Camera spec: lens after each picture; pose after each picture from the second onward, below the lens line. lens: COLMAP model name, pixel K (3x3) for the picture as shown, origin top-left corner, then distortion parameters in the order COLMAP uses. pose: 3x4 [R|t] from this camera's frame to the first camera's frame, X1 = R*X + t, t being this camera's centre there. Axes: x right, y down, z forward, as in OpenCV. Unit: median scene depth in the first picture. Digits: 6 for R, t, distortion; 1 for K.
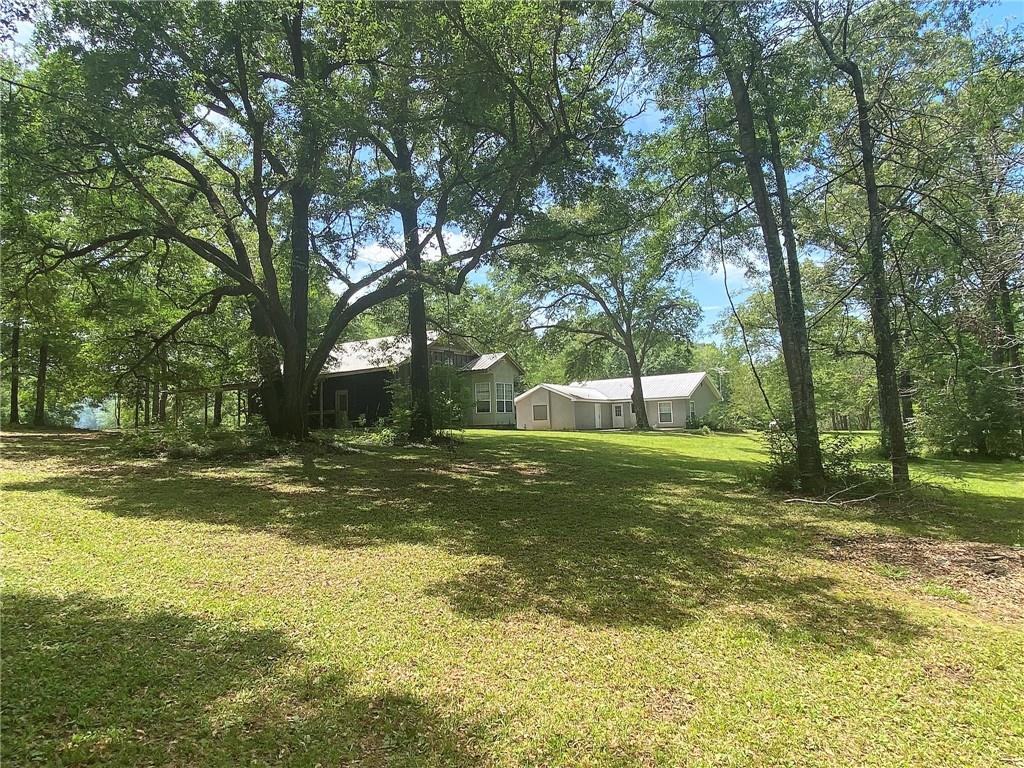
lens RADIAL K [[648.8, 0, 508.8], [0, 648.8, 382.6], [0, 0, 1]] dist [-0.007917, -0.013459]
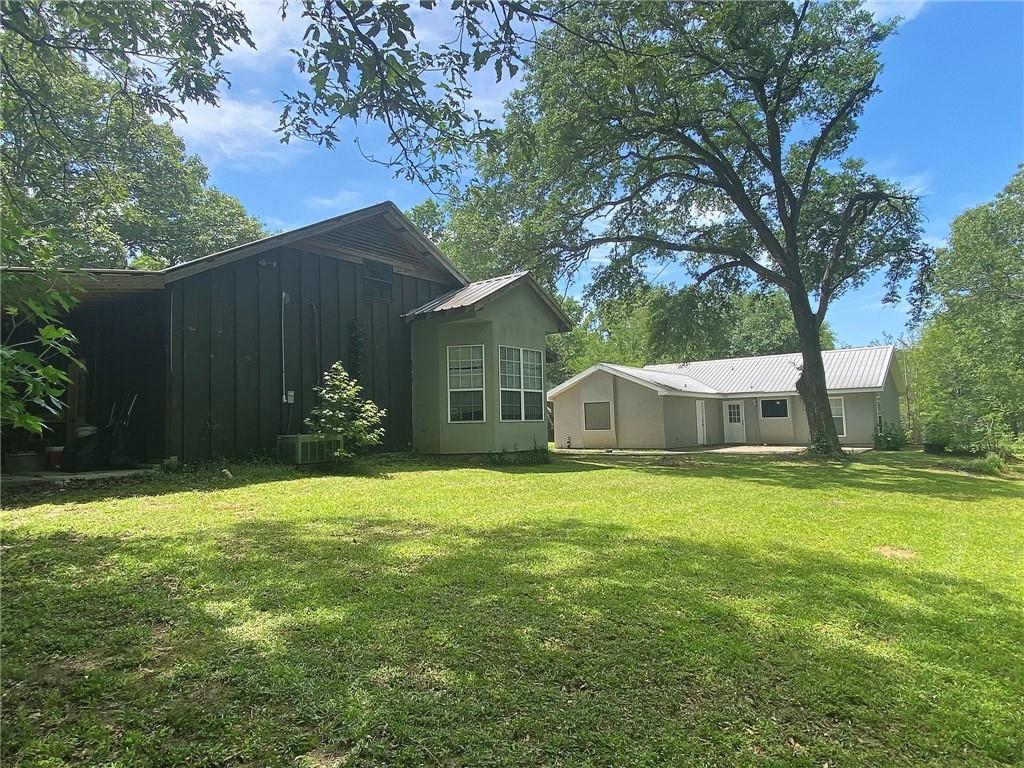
lens RADIAL K [[648.8, 0, 508.7], [0, 648.8, 385.7], [0, 0, 1]] dist [-0.007917, -0.013459]
pose [[0.998102, 0.004250, -0.061431, 0.017683], [-0.003636, 0.999942, 0.010089, 0.036083], [0.061470, -0.009846, 0.998060, 1.063696]]
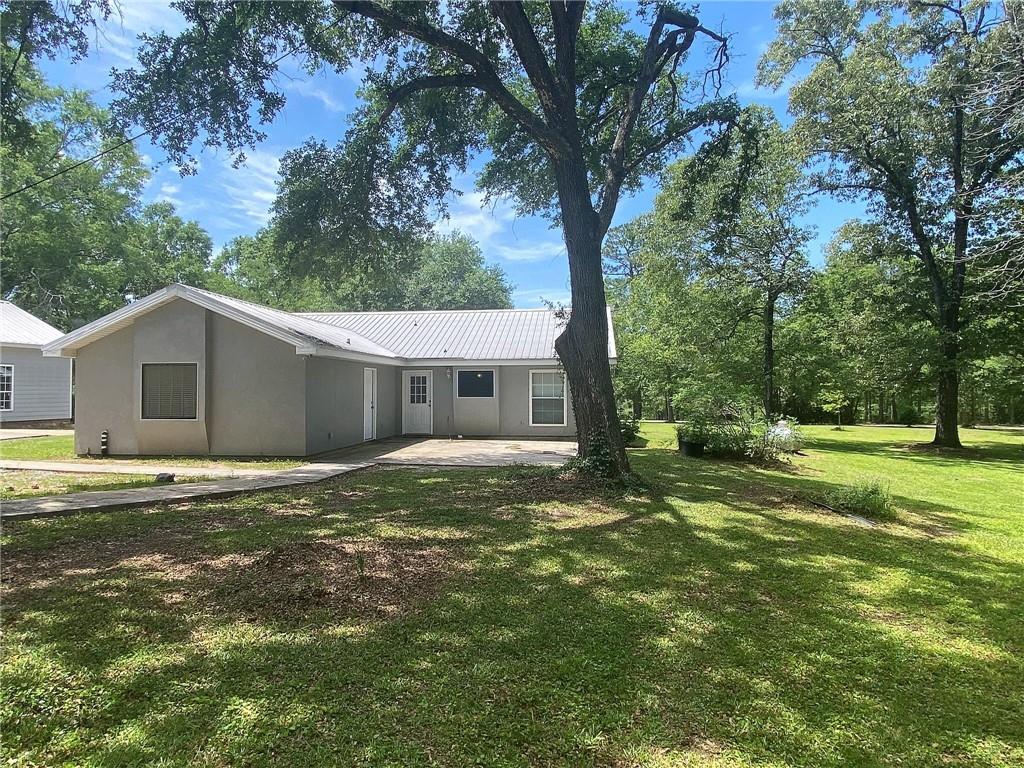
lens RADIAL K [[648.8, 0, 519.6], [0, 648.8, 383.9], [0, 0, 1]] dist [-0.007917, -0.013459]
pose [[0.888589, 0.034985, 0.457368, 0.123567], [-0.059254, 0.997488, 0.038821, 0.055835], [-0.454861, -0.061597, 0.888430, 1.604415]]
